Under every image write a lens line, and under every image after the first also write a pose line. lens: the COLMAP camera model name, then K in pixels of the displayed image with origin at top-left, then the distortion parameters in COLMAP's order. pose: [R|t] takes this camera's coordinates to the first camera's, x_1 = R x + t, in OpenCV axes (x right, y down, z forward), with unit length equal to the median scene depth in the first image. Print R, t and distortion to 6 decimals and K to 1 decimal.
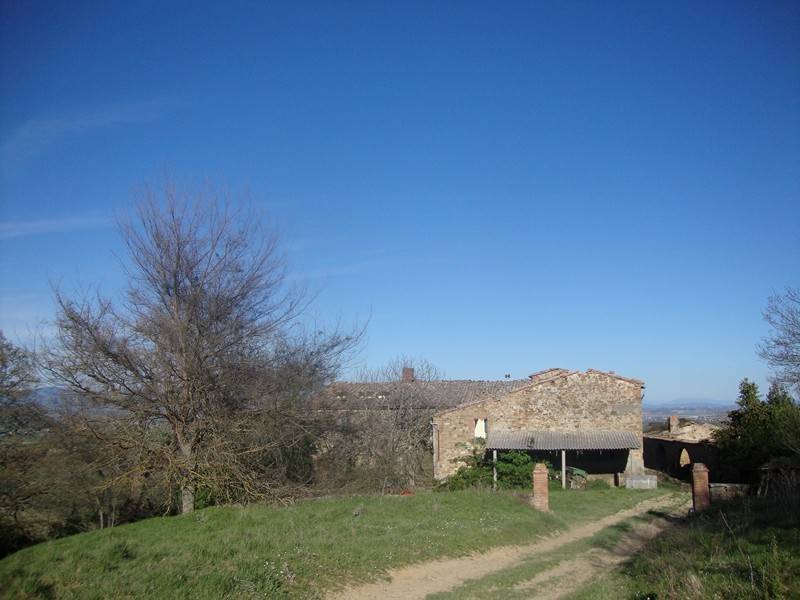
lens RADIAL K [[710.2, 0, 404.1], [0, 710.2, 295.7], [0, 0, 1]] dist [-0.168067, 0.152316]
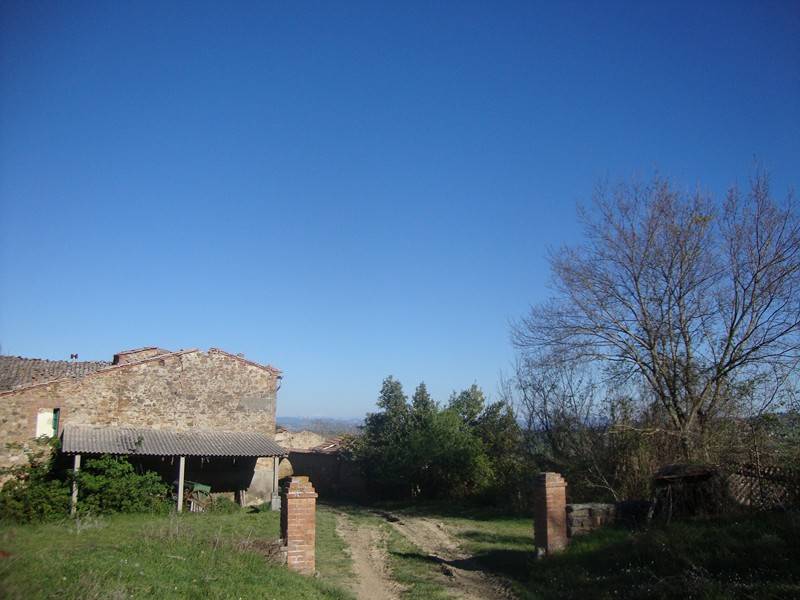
lens RADIAL K [[710.2, 0, 404.0], [0, 710.2, 295.8], [0, 0, 1]] dist [-0.168067, 0.152316]
pose [[0.790055, 0.123534, 0.600461, -0.028522], [-0.113454, 0.992030, -0.054814, 0.068461], [-0.602446, -0.024818, 0.797773, 0.290990]]
